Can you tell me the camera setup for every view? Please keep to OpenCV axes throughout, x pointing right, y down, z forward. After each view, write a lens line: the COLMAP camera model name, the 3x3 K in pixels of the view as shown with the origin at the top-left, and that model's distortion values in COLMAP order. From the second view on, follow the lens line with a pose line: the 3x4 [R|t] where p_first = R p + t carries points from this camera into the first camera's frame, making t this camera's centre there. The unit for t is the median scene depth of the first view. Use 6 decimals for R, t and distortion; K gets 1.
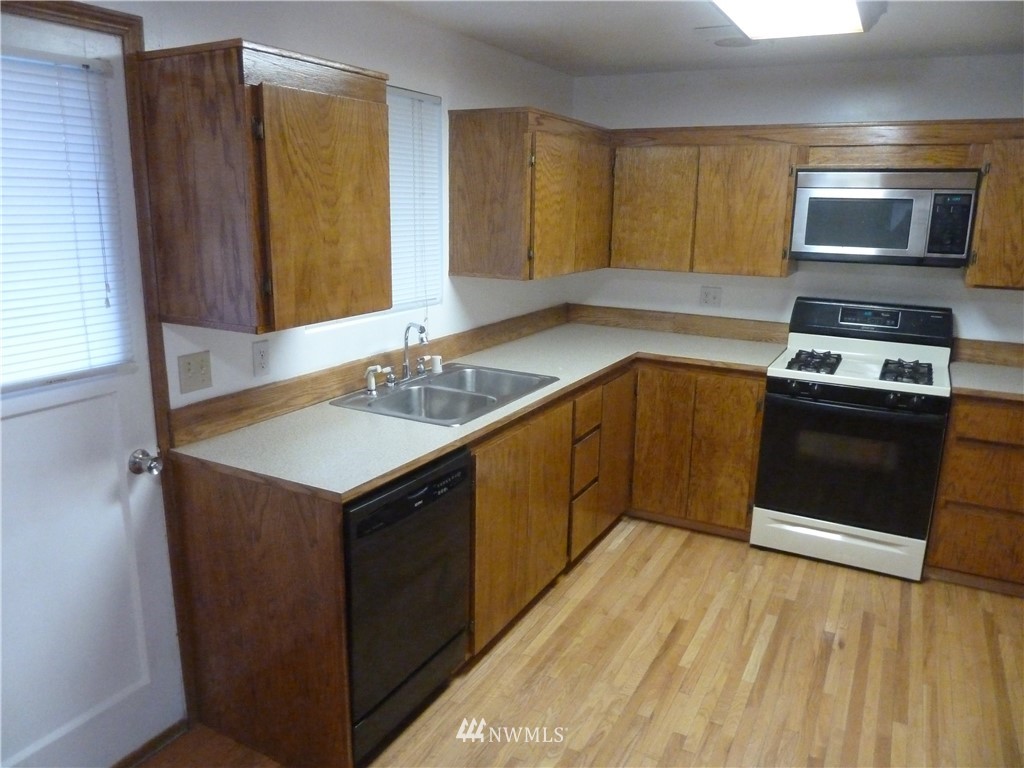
lens RADIAL K [[761.4, 0, 509.1], [0, 761.4, 383.8], [0, 0, 1]] dist [-0.033797, 0.000608]
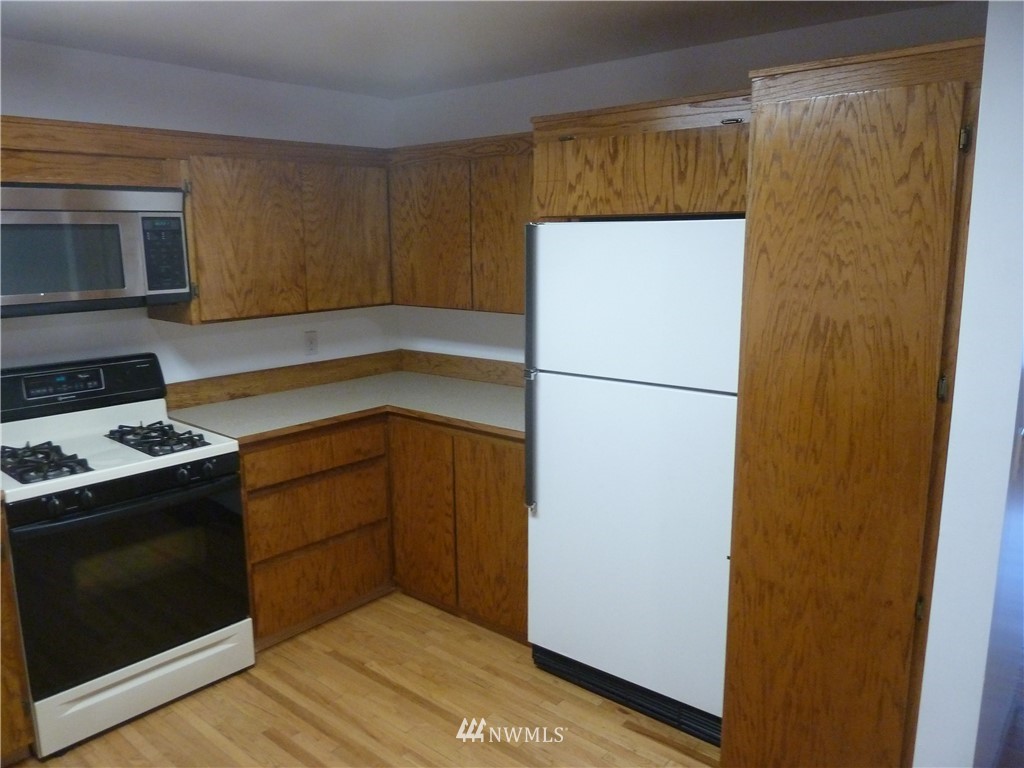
lens RADIAL K [[761.4, 0, 511.4], [0, 761.4, 386.1], [0, 0, 1]] dist [-0.033797, 0.000608]
pose [[0.217357, -0.202895, 0.954772, -0.156308], [0.238020, 0.959647, 0.149745, -0.105423], [-0.946627, 0.194707, 0.256879, 0.449180]]
